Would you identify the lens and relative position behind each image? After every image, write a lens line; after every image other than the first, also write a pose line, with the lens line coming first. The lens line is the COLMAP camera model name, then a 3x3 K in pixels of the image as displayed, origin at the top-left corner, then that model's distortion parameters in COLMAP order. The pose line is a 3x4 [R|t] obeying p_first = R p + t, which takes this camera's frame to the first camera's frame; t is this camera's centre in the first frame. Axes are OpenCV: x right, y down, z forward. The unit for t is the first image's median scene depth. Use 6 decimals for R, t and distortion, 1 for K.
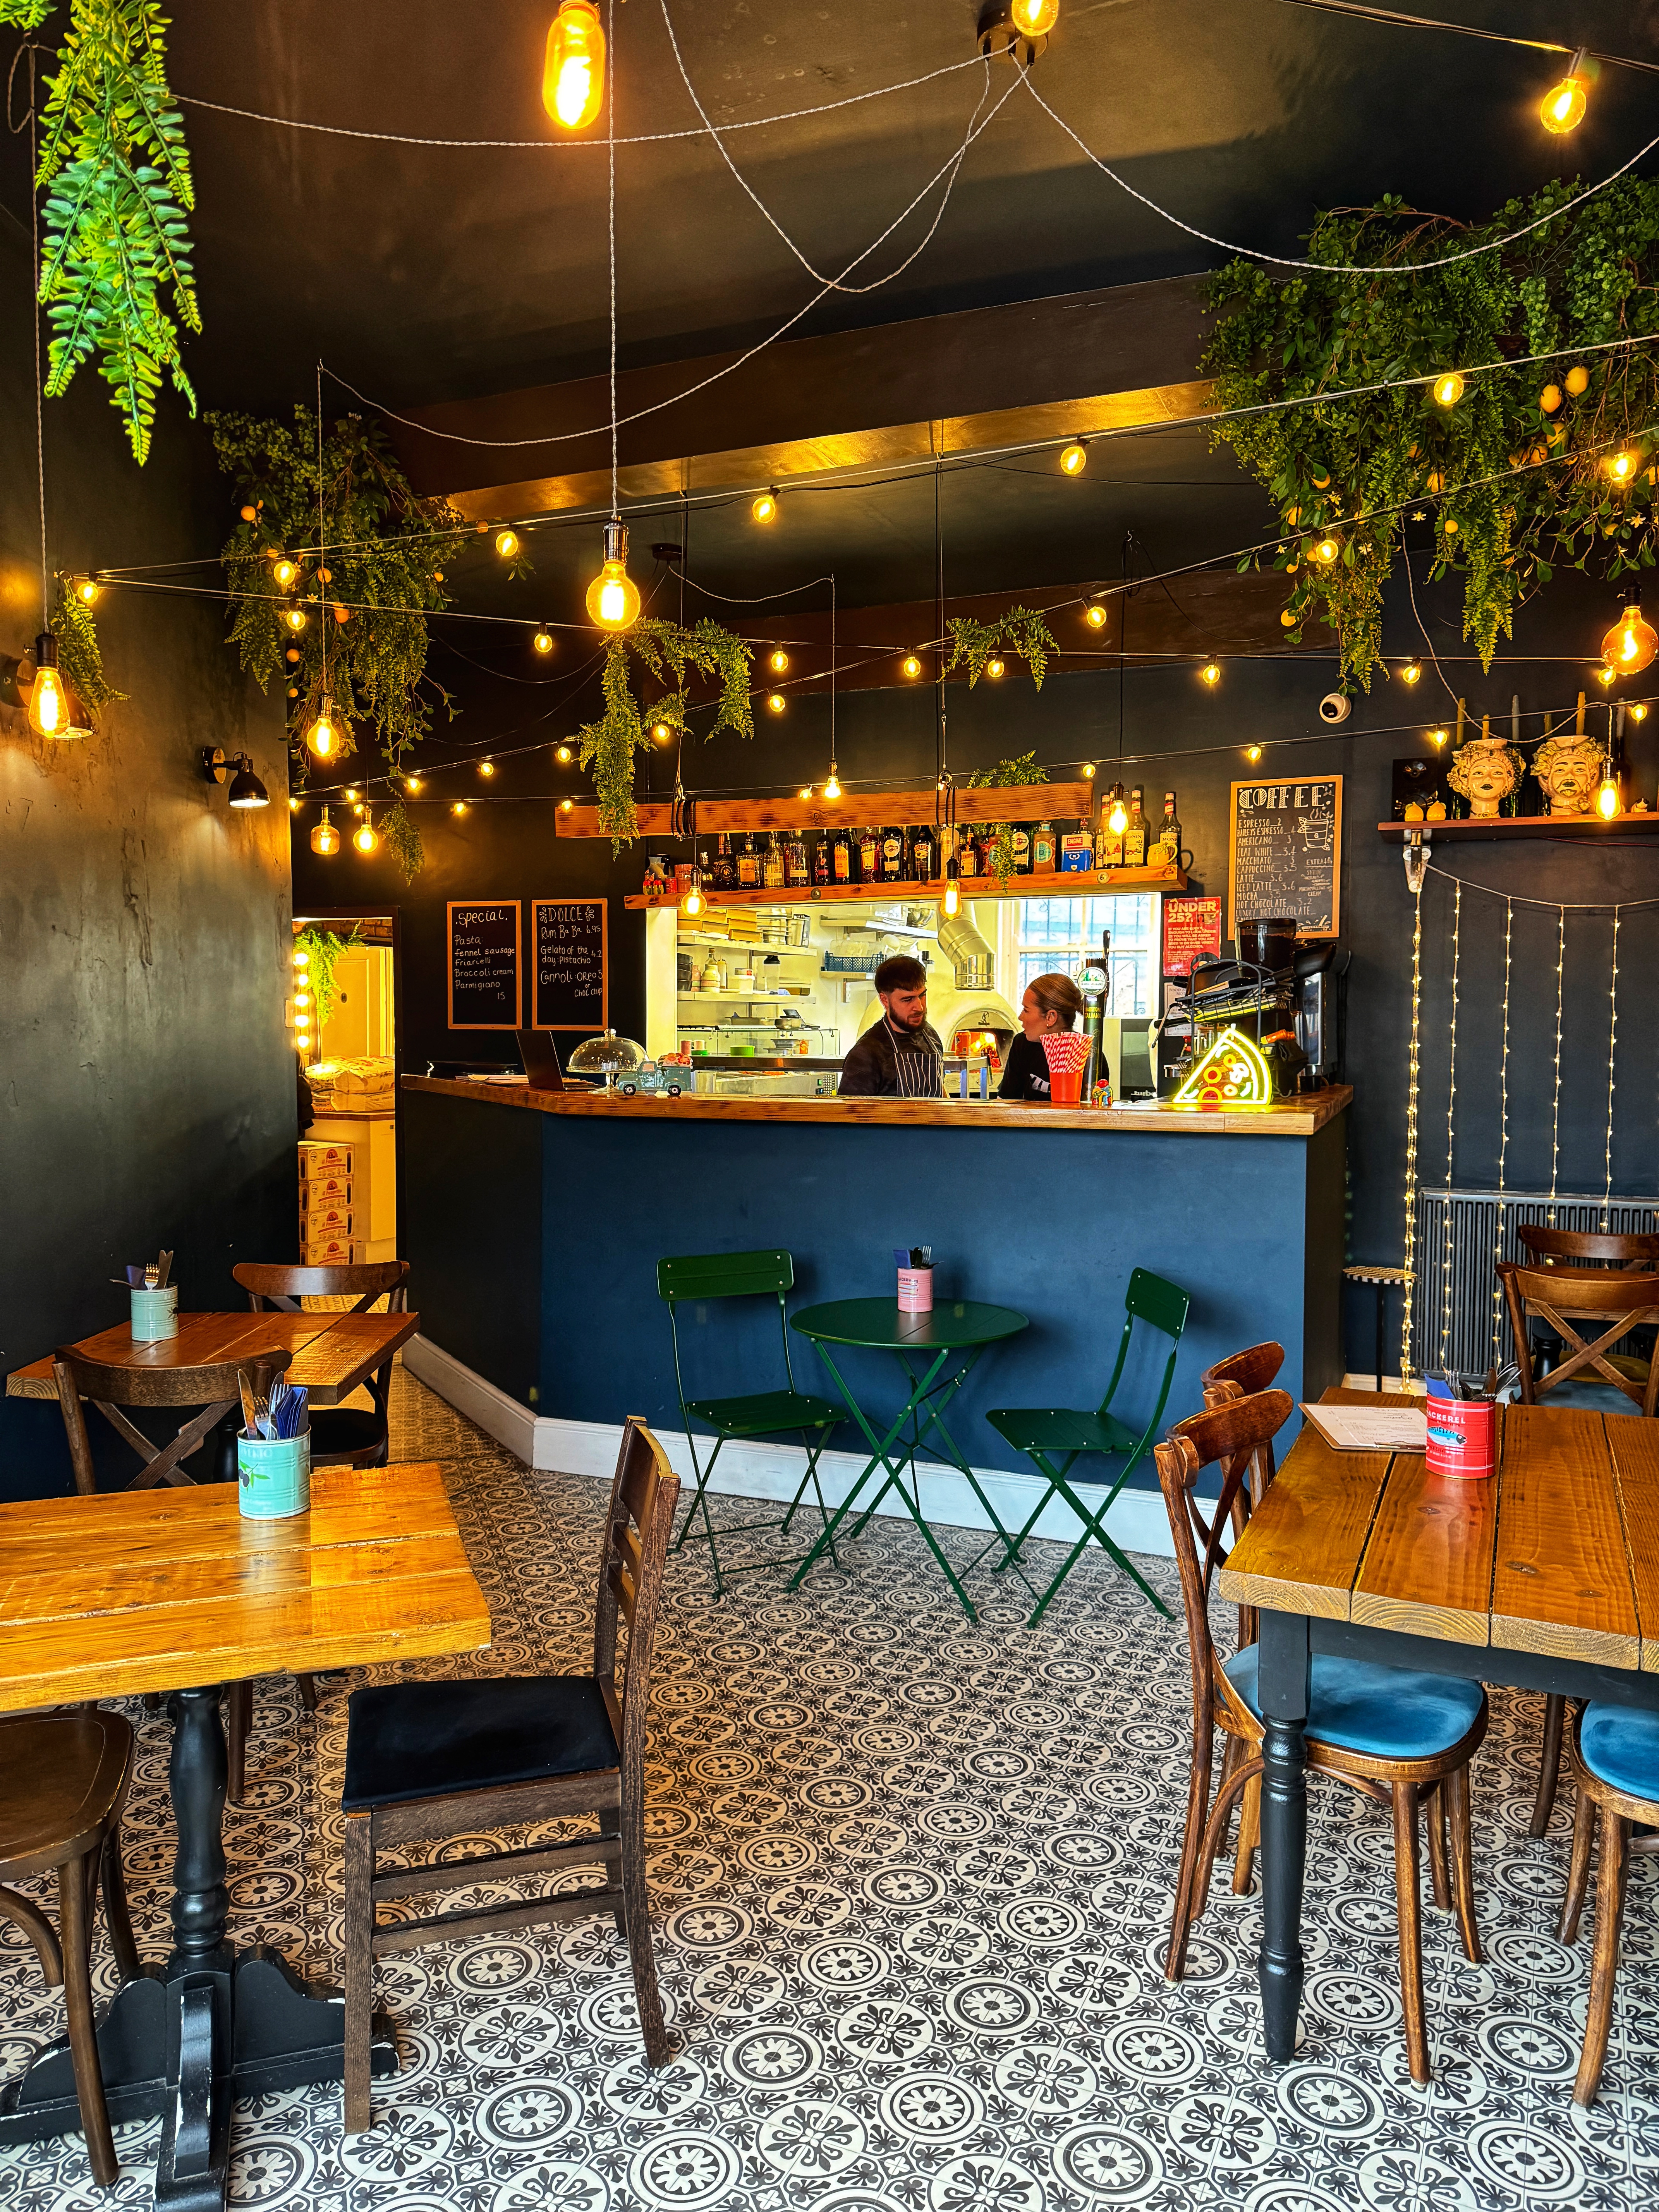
lens RADIAL K [[1535.9, 0, 831.0], [0, 1535.9, 1109.3], [0, 0, 1]] dist [0.029446, -0.031862]
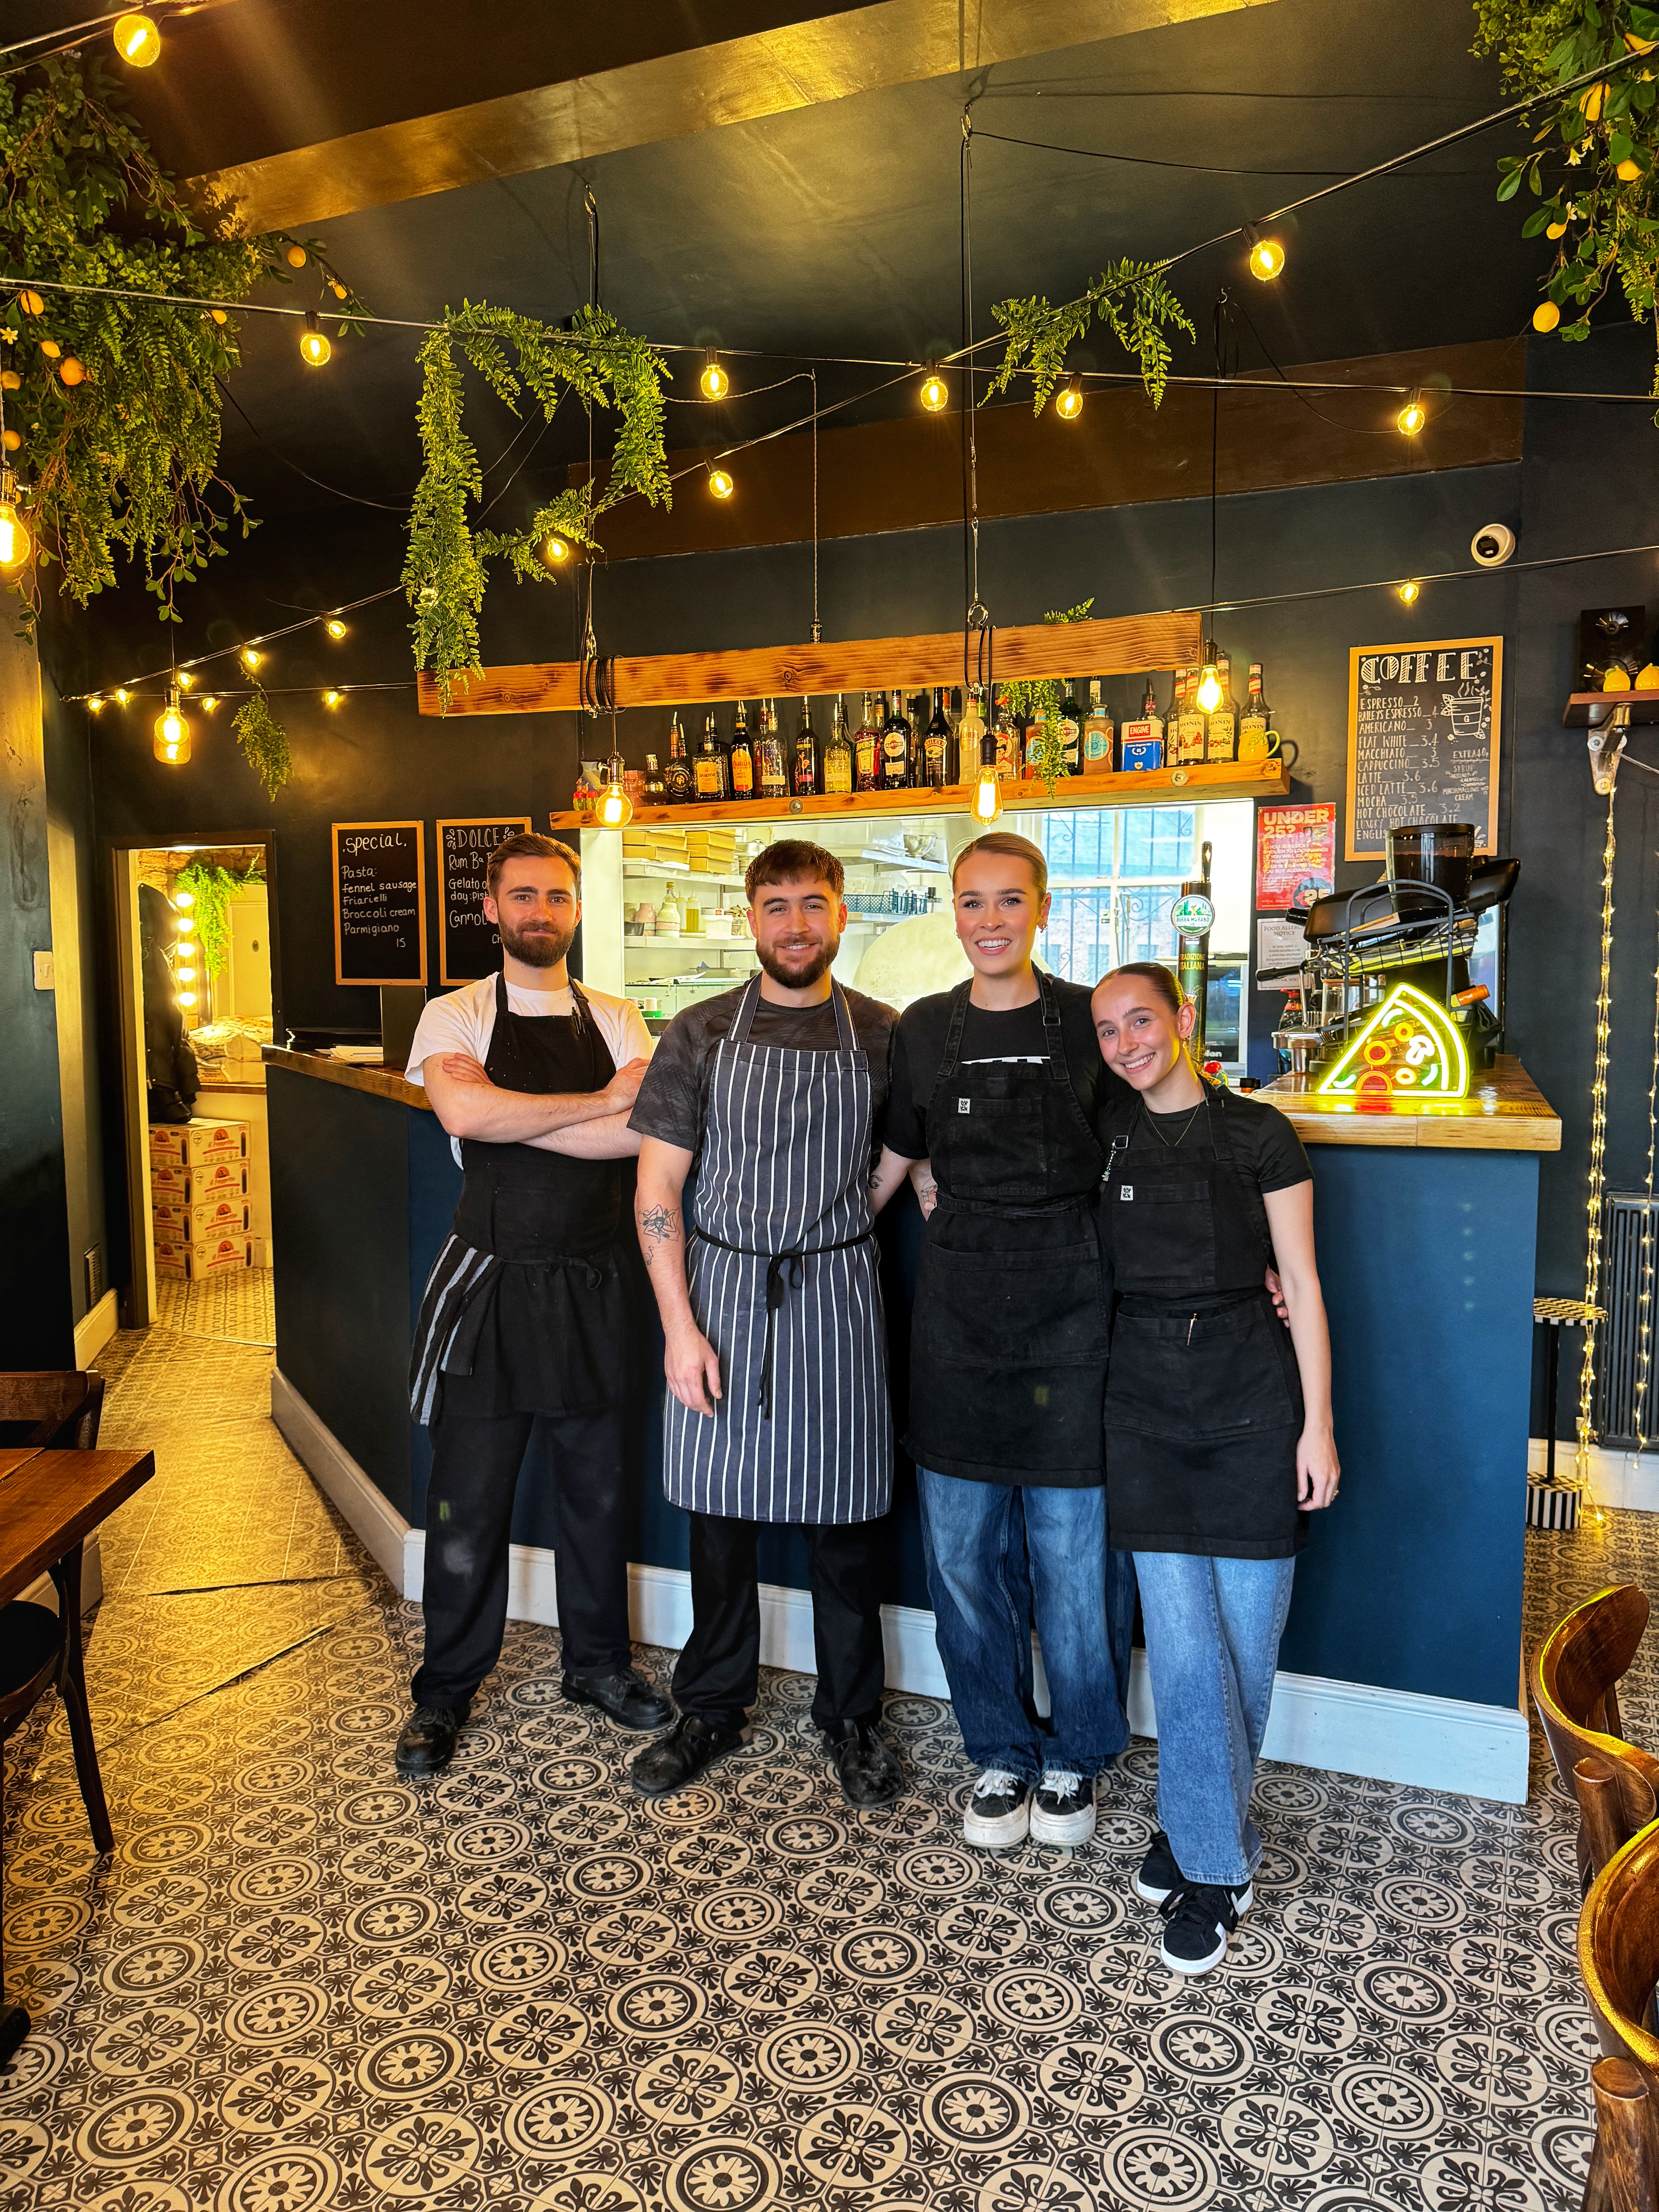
lens RADIAL K [[1520.6, 0, 834.5], [0, 1520.6, 1097.1], [0, 0, 1]] dist [0.026678, -0.027991]
pose [[0.999968, -0.007159, 0.003530, 0.006762], [0.007054, 0.999558, 0.028894, -0.020150], [-0.003736, -0.028869, 0.999576, 0.278626]]
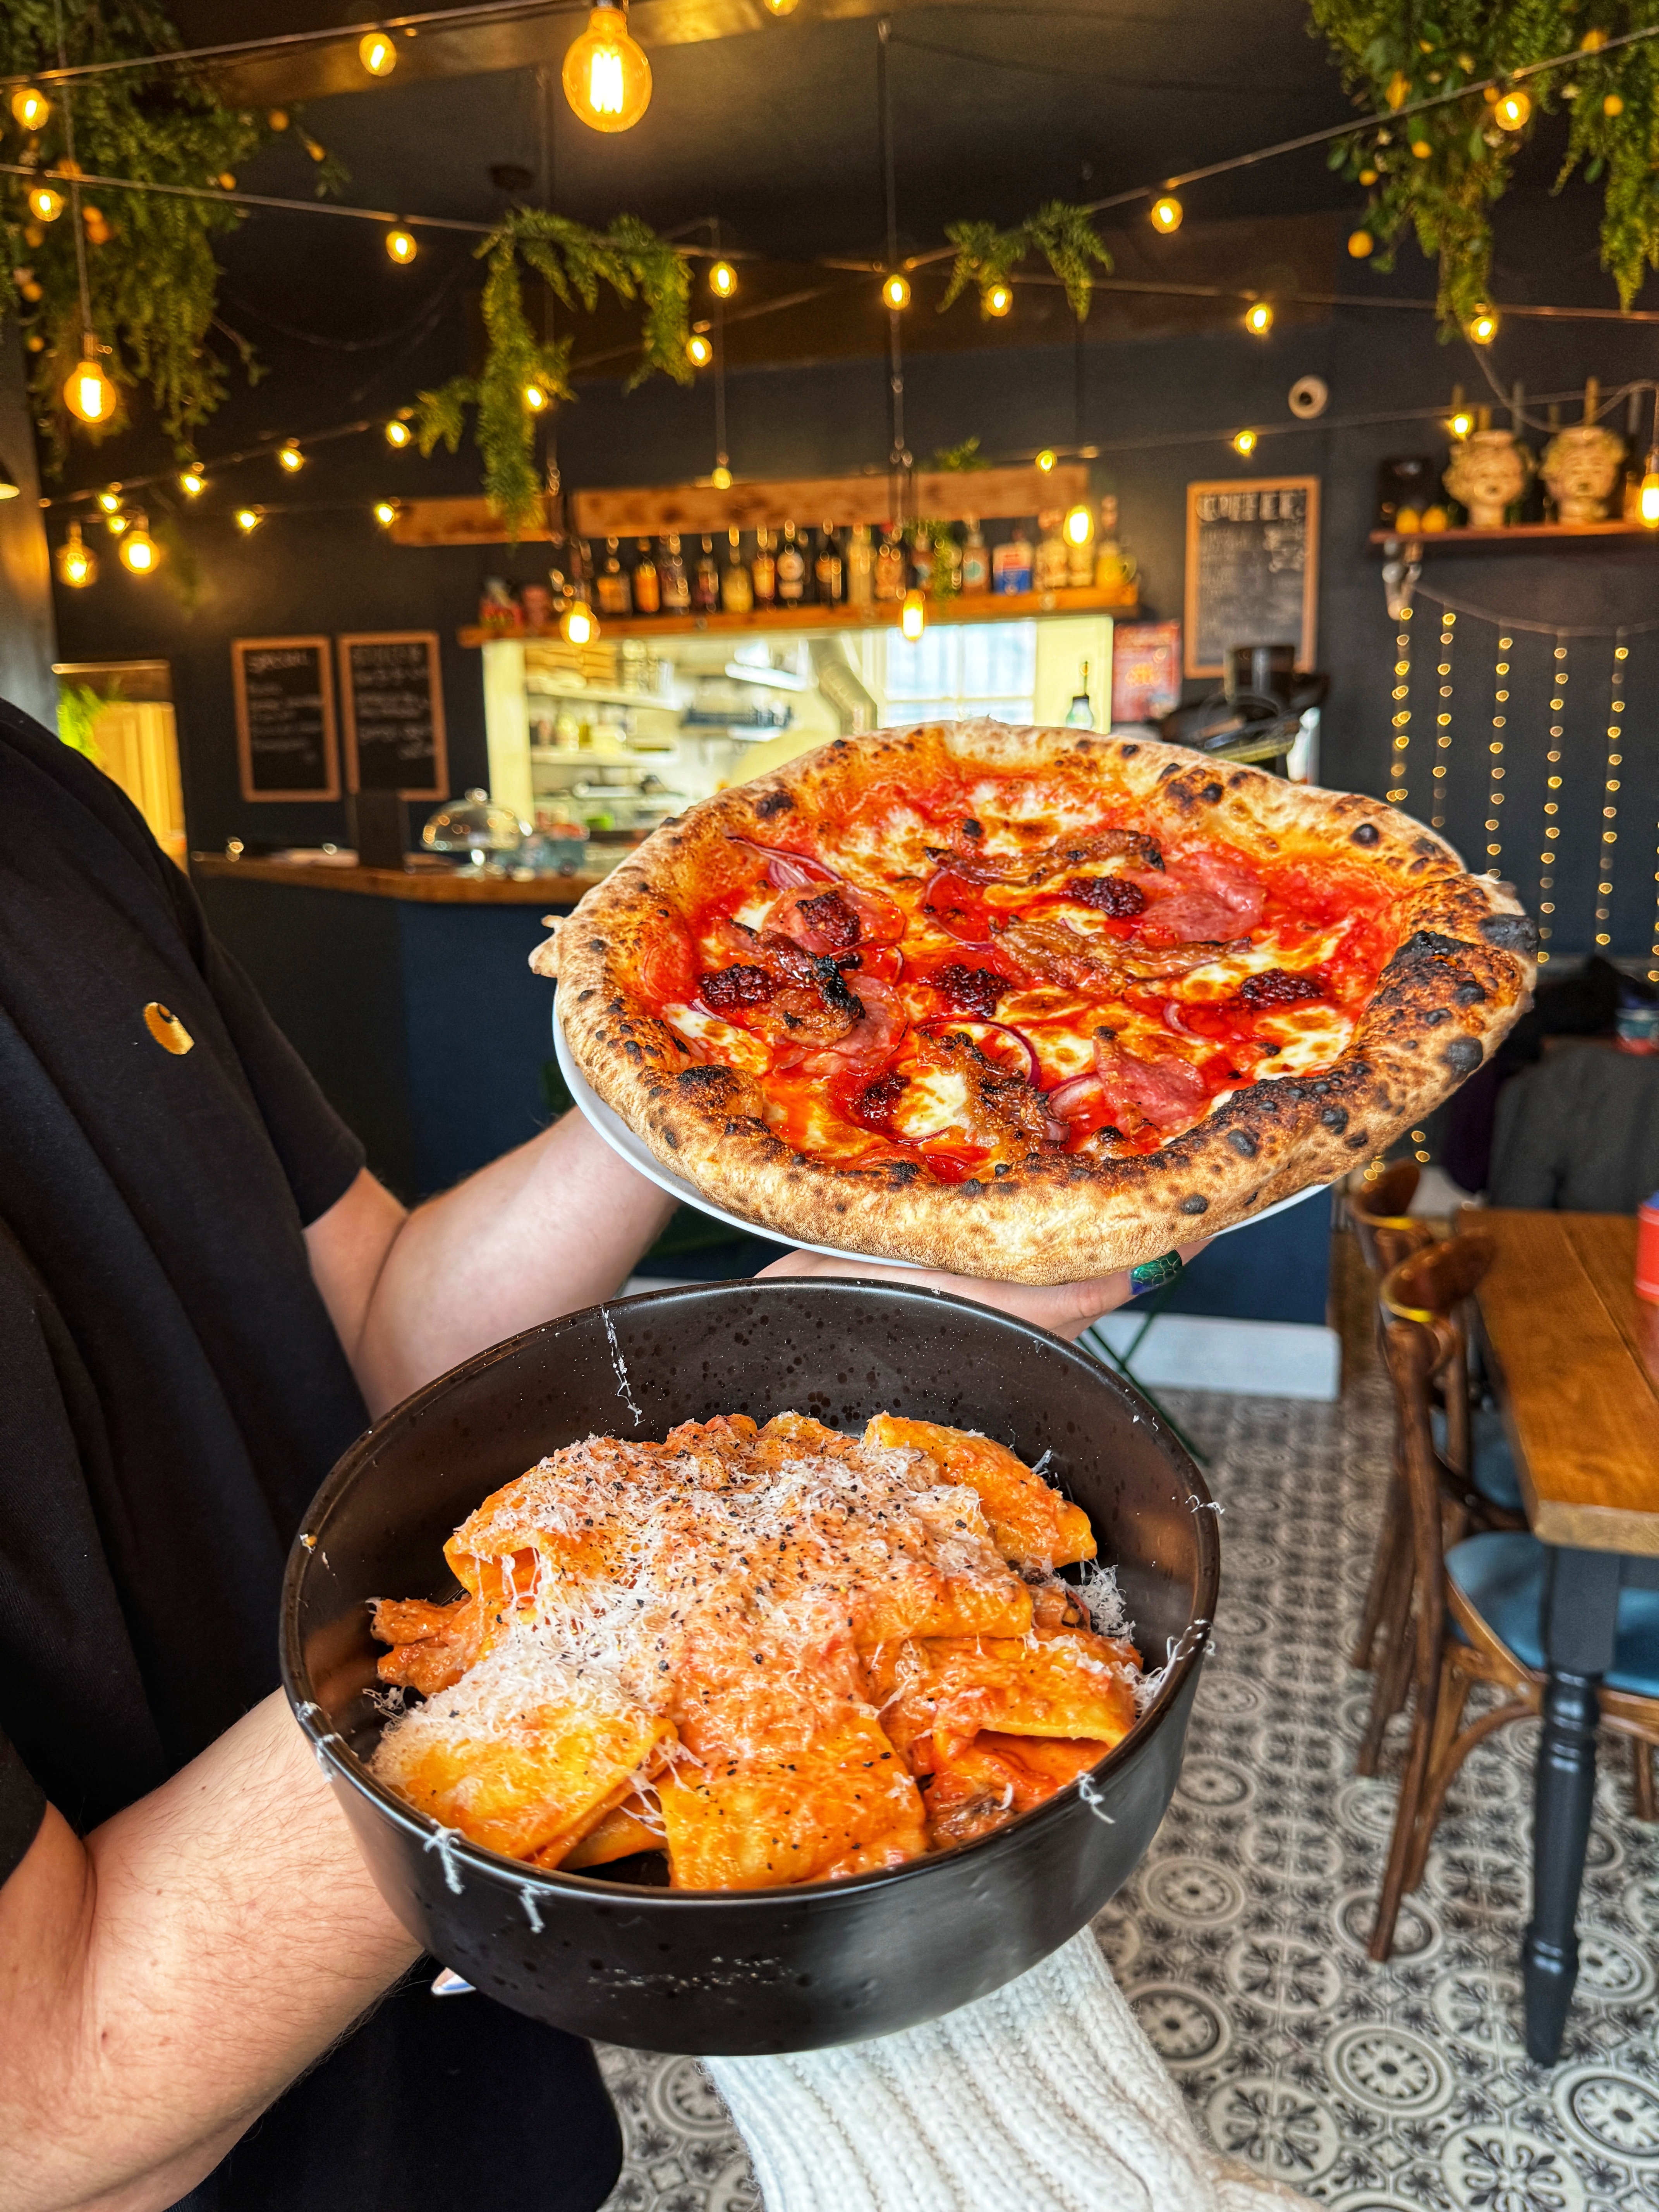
lens RADIAL K [[1580.2, 0, 829.1], [0, 1580.2, 1097.9], [0, 0, 1]] dist [-0.016631, -0.002620]
pose [[0.991164, -0.042842, 0.125532, -0.067761], [0.025584, 0.990379, 0.135996, -0.000623], [-0.130150, -0.131583, 0.982724, 0.135667]]
